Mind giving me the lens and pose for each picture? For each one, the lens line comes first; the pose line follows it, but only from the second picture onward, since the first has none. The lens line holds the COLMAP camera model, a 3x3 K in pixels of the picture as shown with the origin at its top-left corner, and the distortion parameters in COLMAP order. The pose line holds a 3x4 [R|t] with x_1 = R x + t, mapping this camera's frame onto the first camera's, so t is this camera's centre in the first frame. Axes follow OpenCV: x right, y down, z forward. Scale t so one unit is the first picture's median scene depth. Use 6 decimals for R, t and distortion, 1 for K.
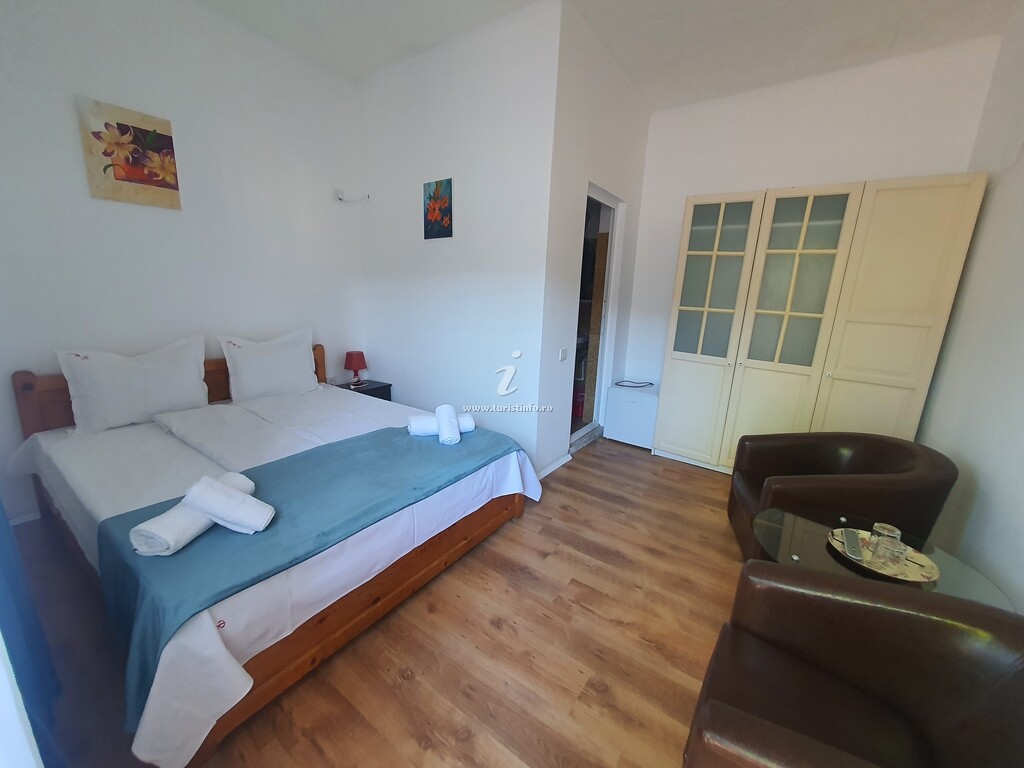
lens RADIAL K [[410.1, 0, 516.1], [0, 410.1, 381.2], [0, 0, 1]] dist [0.000132, -0.000019]
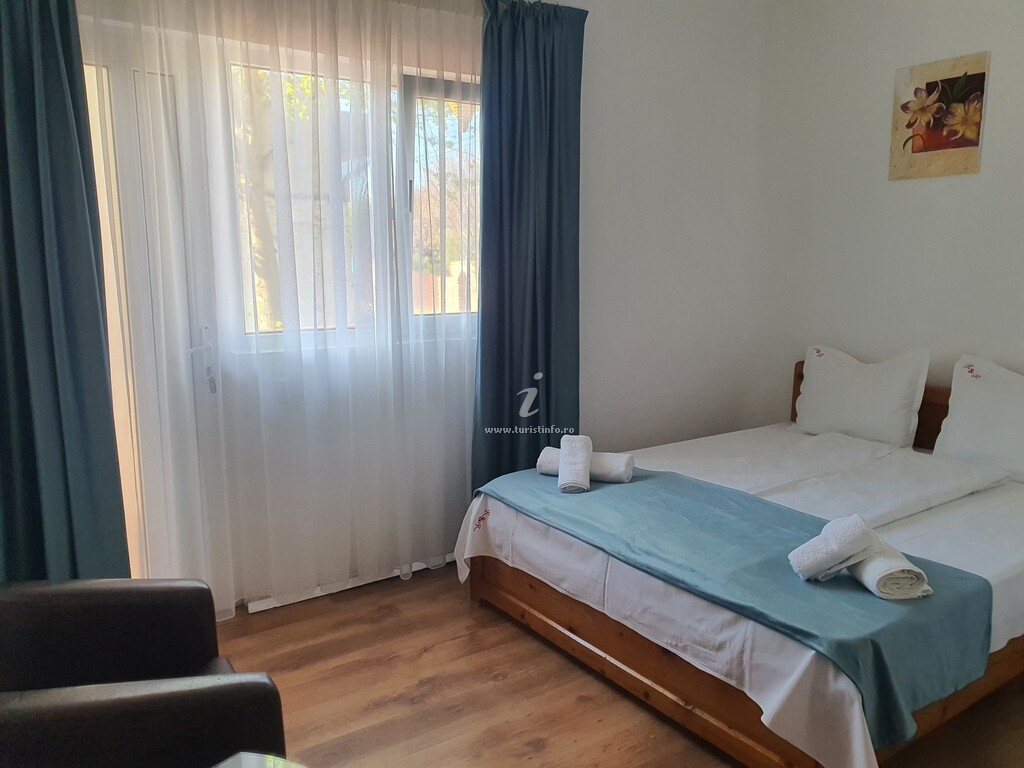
lens RADIAL K [[784.0, 0, 512.0], [0, 784.0, 384.0], [0, 0, 1]] dist [0.041405, 0.000517]
pose [[-0.340555, 0.122727, -0.932180, 0.805317], [-0.217368, 0.954309, 0.205052, -0.191402], [0.914753, 0.272457, -0.298318, 0.824302]]
